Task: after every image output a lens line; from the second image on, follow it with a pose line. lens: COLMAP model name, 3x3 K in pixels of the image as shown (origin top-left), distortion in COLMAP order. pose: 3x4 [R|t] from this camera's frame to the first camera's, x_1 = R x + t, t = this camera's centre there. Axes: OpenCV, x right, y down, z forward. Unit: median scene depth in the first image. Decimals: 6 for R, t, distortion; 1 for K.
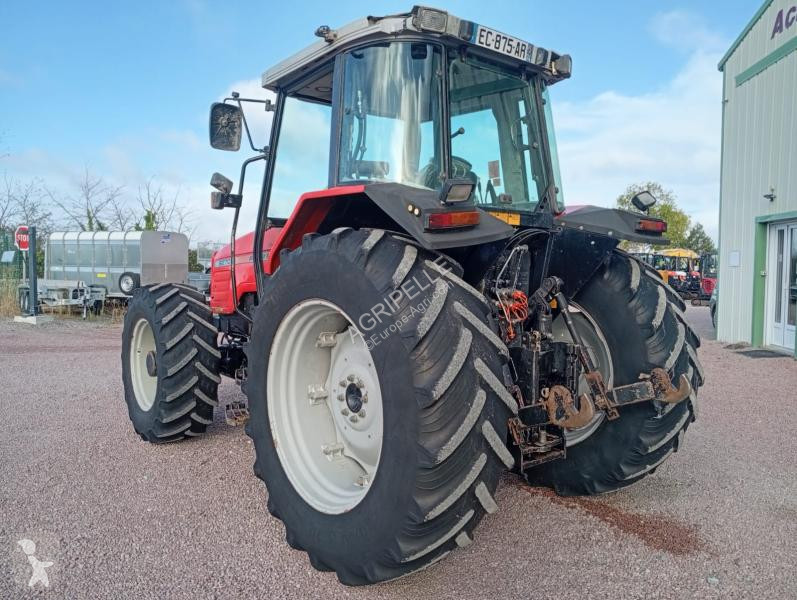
lens RADIAL K [[638.8, 0, 397.1], [0, 638.8, 297.0], [0, 0, 1]] dist [0.041137, -0.066404]
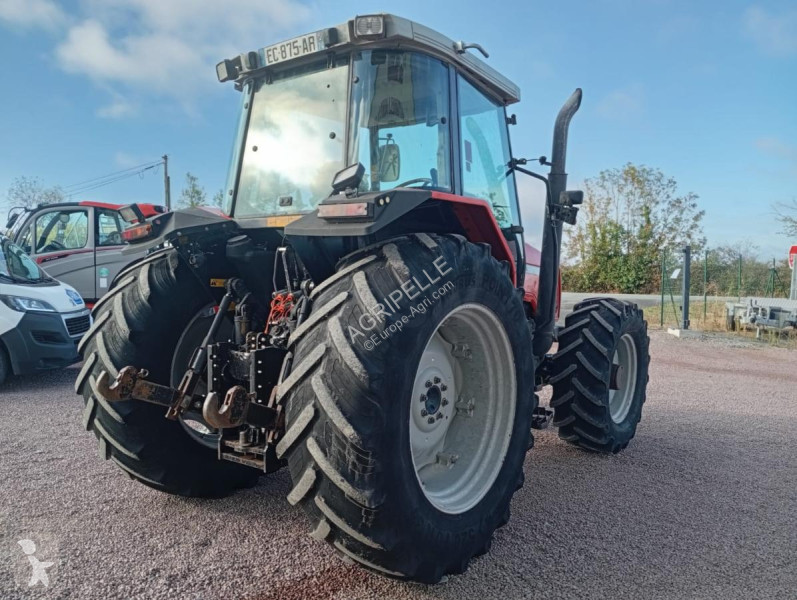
lens RADIAL K [[638.8, 0, 396.5], [0, 638.8, 291.9], [0, 0, 1]] dist [0.041137, -0.066404]
pose [[0.214197, 0.016155, -0.976657, 1.176826], [-0.053475, 0.998558, 0.004789, -0.024884], [0.975326, 0.051201, 0.214752, 0.946735]]
